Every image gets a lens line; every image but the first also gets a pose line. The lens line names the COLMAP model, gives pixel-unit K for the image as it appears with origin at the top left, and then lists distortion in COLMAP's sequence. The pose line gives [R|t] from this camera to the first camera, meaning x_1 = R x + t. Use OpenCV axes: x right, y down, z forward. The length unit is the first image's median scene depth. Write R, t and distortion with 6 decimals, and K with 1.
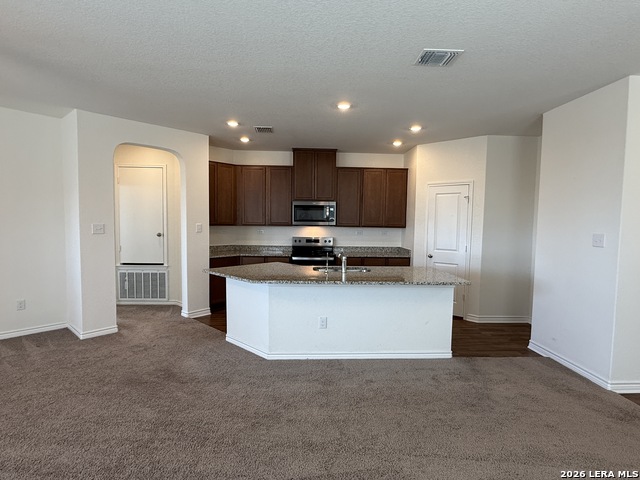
lens RADIAL K [[343.0, 0, 317.0], [0, 343.0, 242.4], [0, 0, 1]] dist [0.003620, -0.001970]
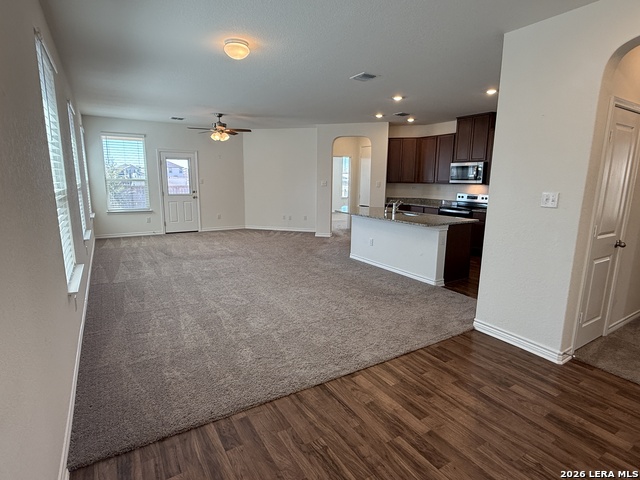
lens RADIAL K [[343.0, 0, 318.3], [0, 343.0, 242.4], [0, 0, 1]] dist [0.003620, -0.001970]
pose [[0.487979, 0.155743, -0.858849, 0.783803], [-0.060444, 0.987620, 0.144752, 0.009175], [0.870760, -0.018723, 0.491351, -0.010052]]
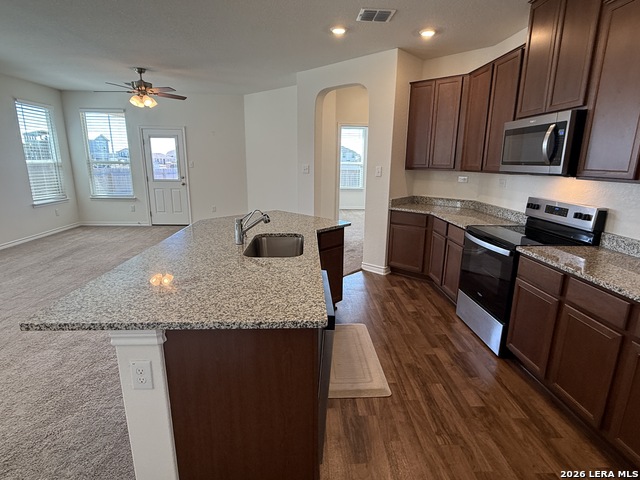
lens RADIAL K [[343.0, 0, 314.9], [0, 343.0, 242.6], [0, 0, 1]] dist [0.003620, -0.001970]
pose [[0.004042, 0.223427, -0.974712, 0.448272], [-0.075138, 0.972033, 0.222501, -0.041427], [0.997165, 0.072338, 0.020717, 0.725429]]
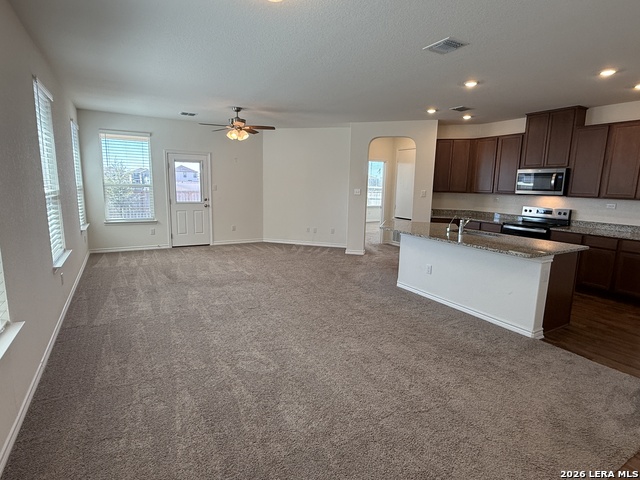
lens RADIAL K [[343.0, 0, 321.7], [0, 343.0, 240.7], [0, 0, 1]] dist [0.003620, -0.001970]
pose [[0.464906, 0.145342, -0.873349, 0.559793], [-0.072743, 0.989369, 0.125927, -0.000546], [0.882367, 0.004986, 0.470536, 0.034135]]
